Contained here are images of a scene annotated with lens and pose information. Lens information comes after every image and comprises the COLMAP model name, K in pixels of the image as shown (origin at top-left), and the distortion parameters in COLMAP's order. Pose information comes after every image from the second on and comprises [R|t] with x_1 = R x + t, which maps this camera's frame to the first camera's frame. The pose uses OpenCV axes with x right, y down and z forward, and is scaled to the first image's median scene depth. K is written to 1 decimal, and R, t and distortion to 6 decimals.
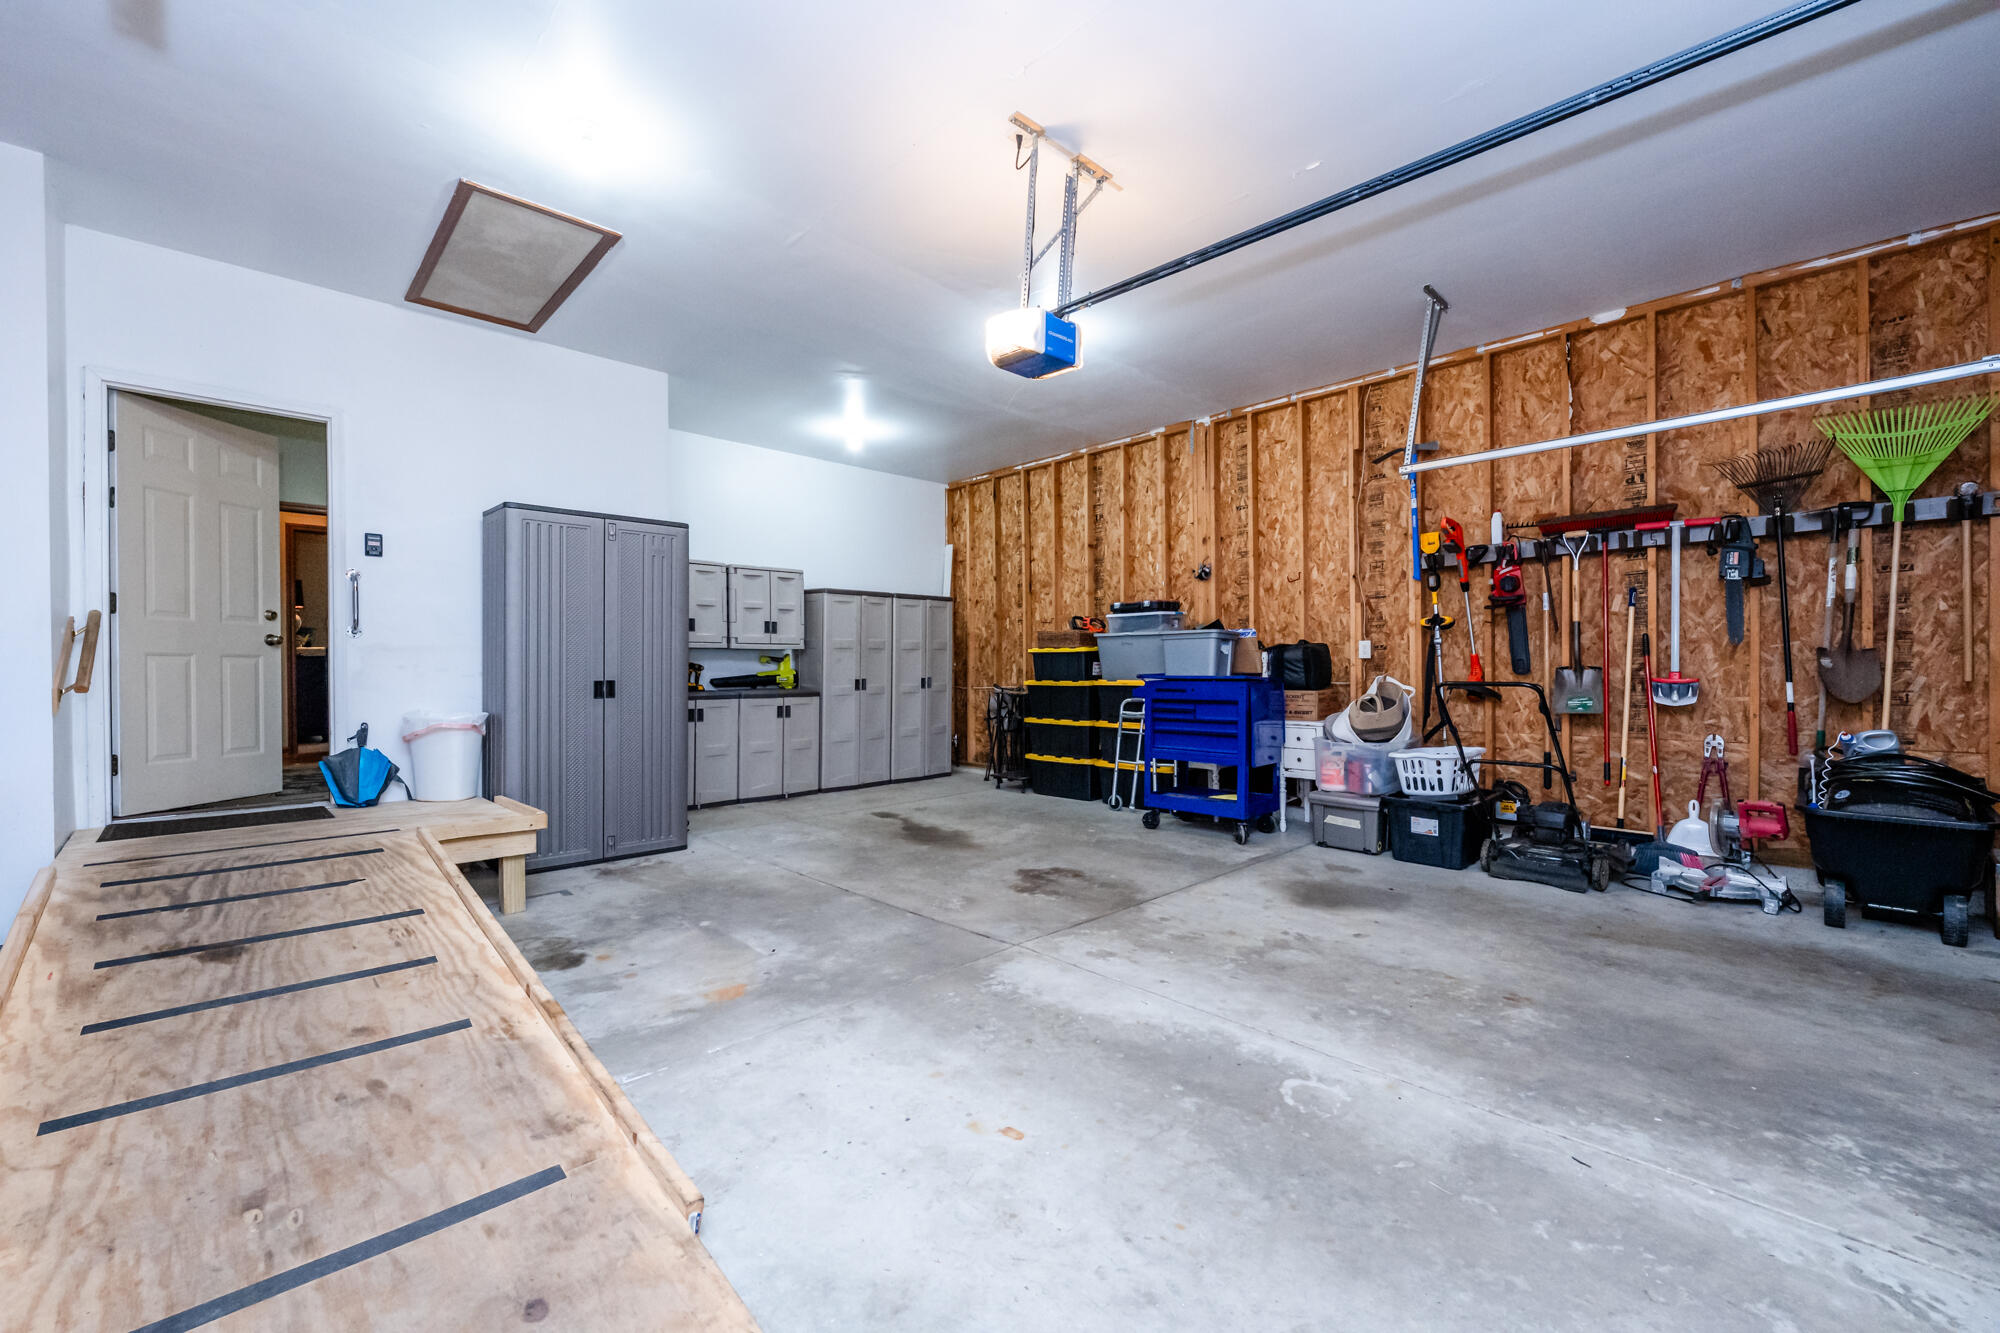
lens RADIAL K [[805.9, 0, 1000.0], [0, 805.9, 666.5], [0, 0, 1]] dist [-0.000371, -0.000329]
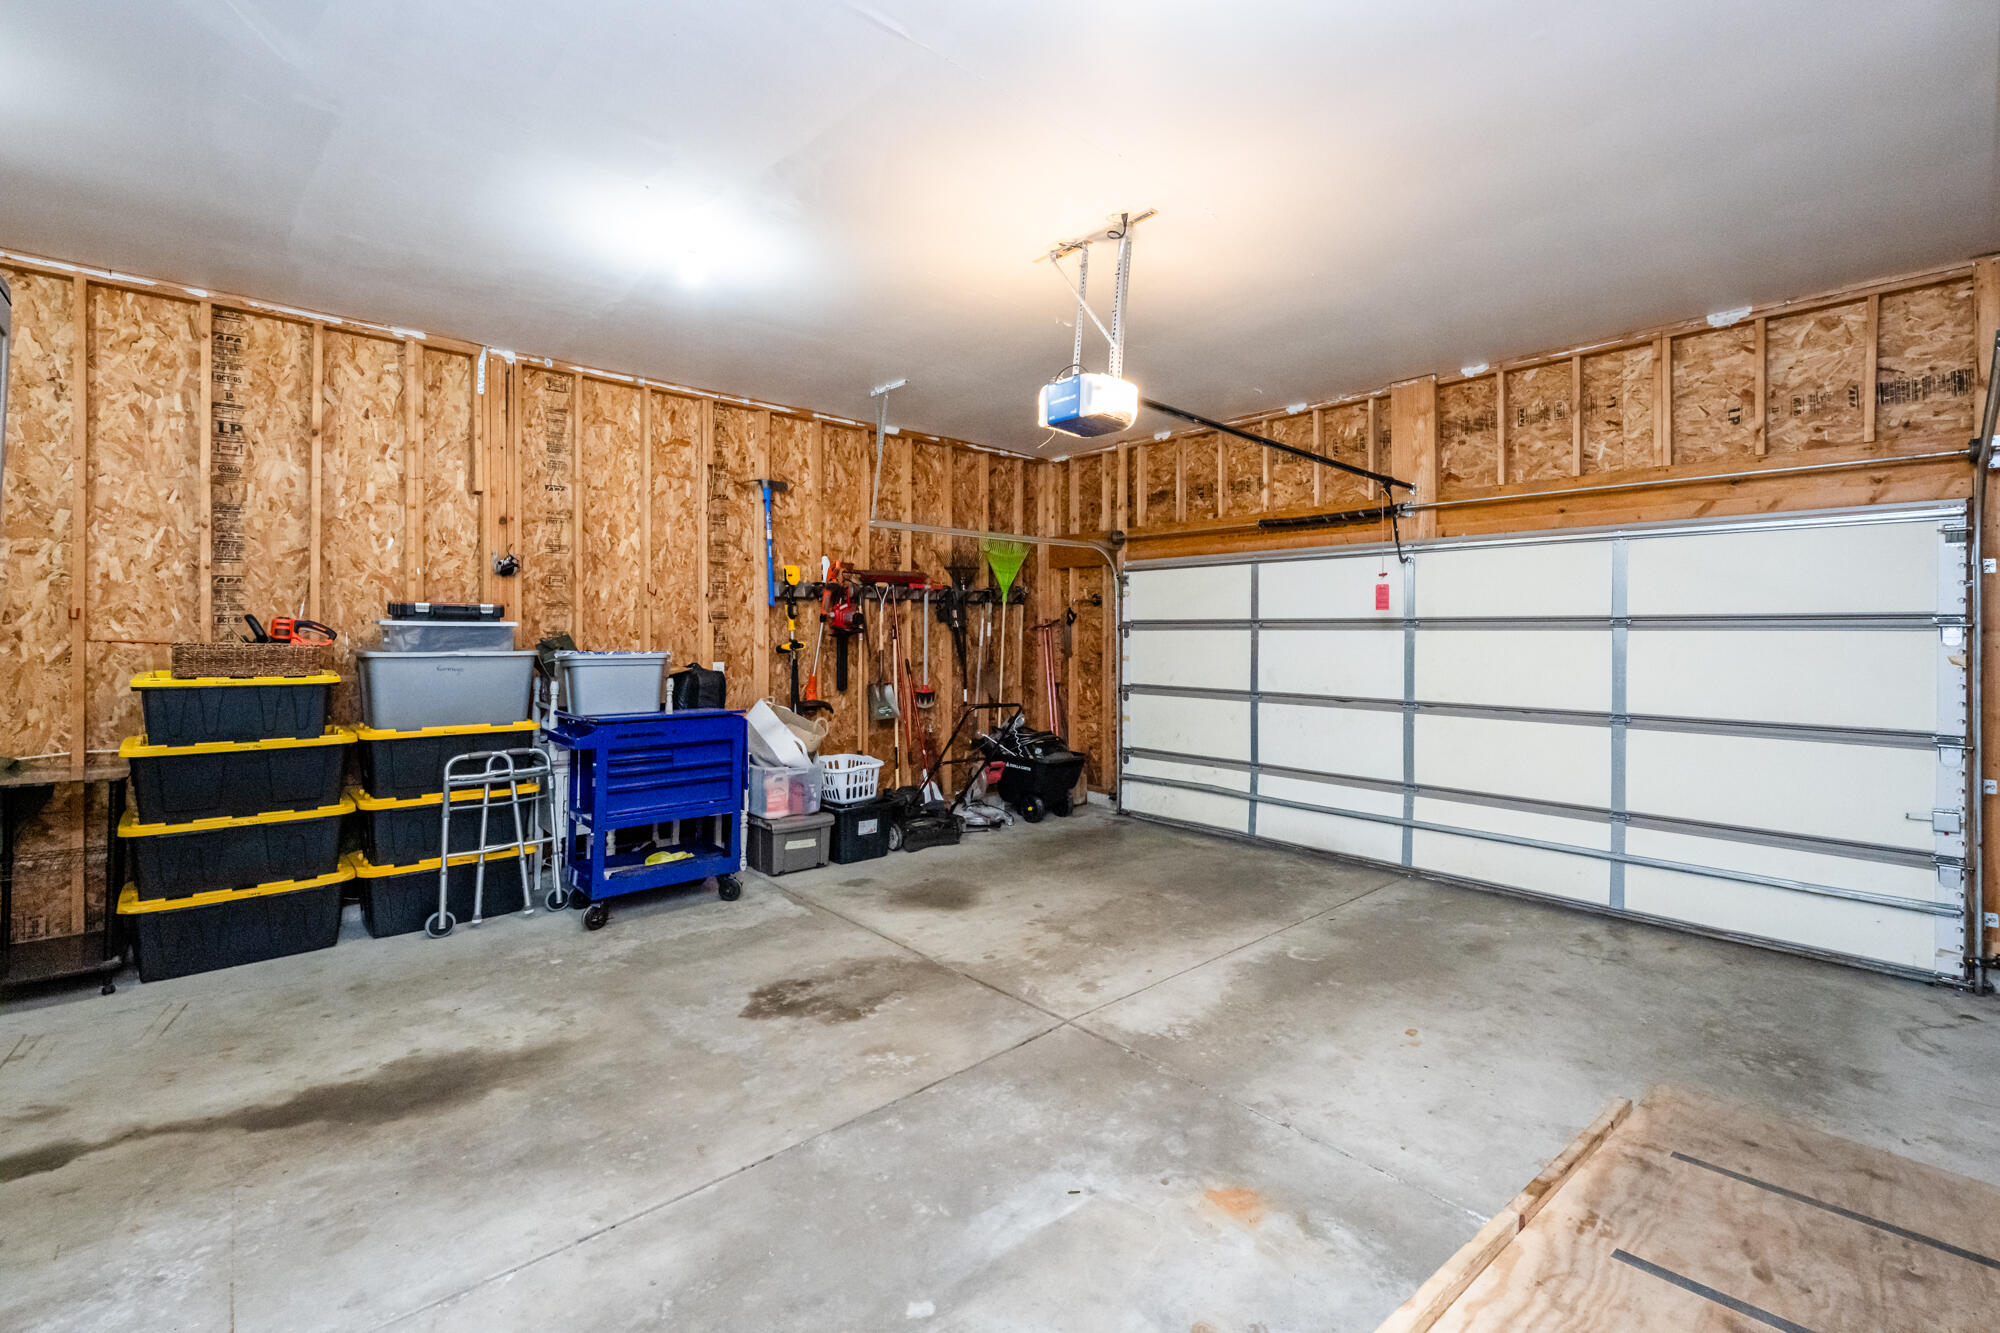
lens RADIAL K [[860.9, 0, 1028.6], [0, 860.9, 627.3], [0, 0, 1]] dist [-0.000129, 0.000445]
pose [[0.017331, 0.013426, 0.999760, -0.929926], [-0.005554, 0.999896, -0.013332, -0.098905], [-0.999834, -0.005322, 0.017404, 0.953949]]
